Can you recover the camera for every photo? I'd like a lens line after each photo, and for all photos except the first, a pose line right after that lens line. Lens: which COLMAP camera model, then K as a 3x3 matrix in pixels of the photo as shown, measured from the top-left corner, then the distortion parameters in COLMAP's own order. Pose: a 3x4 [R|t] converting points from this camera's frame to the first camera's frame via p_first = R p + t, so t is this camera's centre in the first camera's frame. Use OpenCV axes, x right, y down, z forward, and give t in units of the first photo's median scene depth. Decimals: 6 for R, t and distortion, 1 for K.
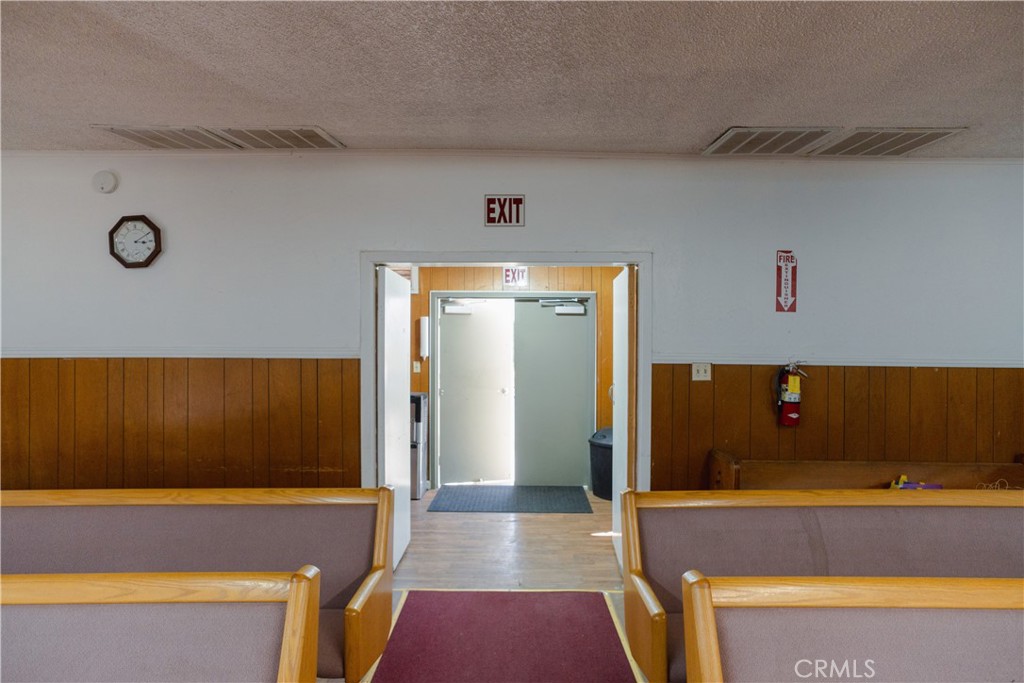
lens RADIAL K [[551.9, 0, 515.5], [0, 551.9, 347.8], [0, 0, 1]] dist [-0.054015, 0.046015]
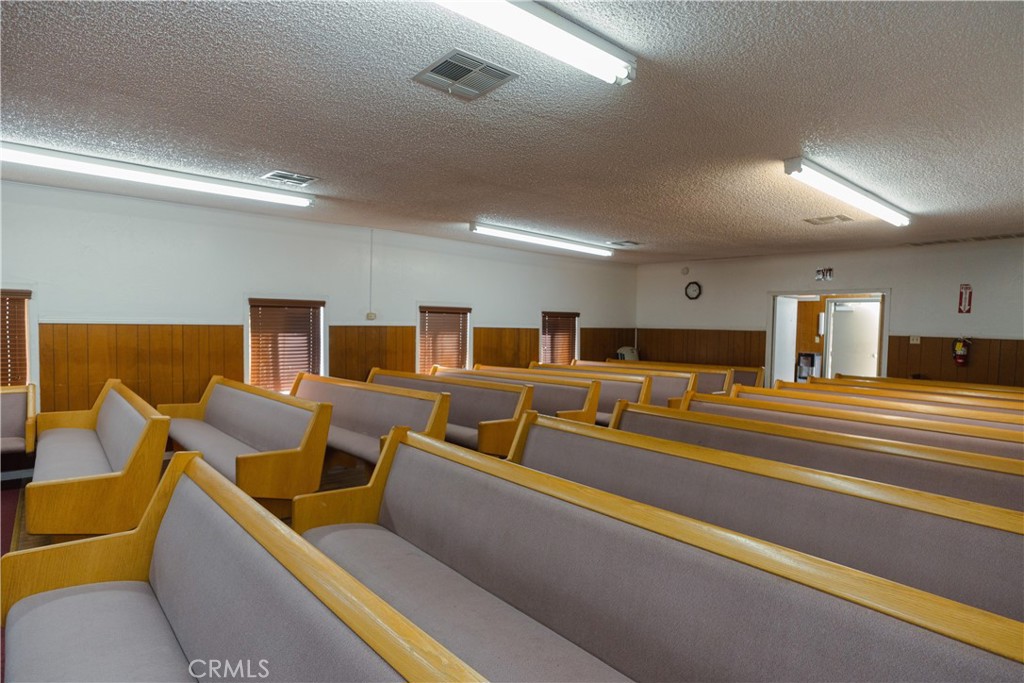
lens RADIAL K [[551.9, 0, 515.5], [0, 551.9, 347.8], [0, 0, 1]] dist [-0.054015, 0.046015]
pose [[0.655837, 0.042314, -0.753716, 0.952033], [-0.023812, 0.999091, 0.035370, 0.036513], [0.754527, -0.005249, 0.656248, -1.725322]]
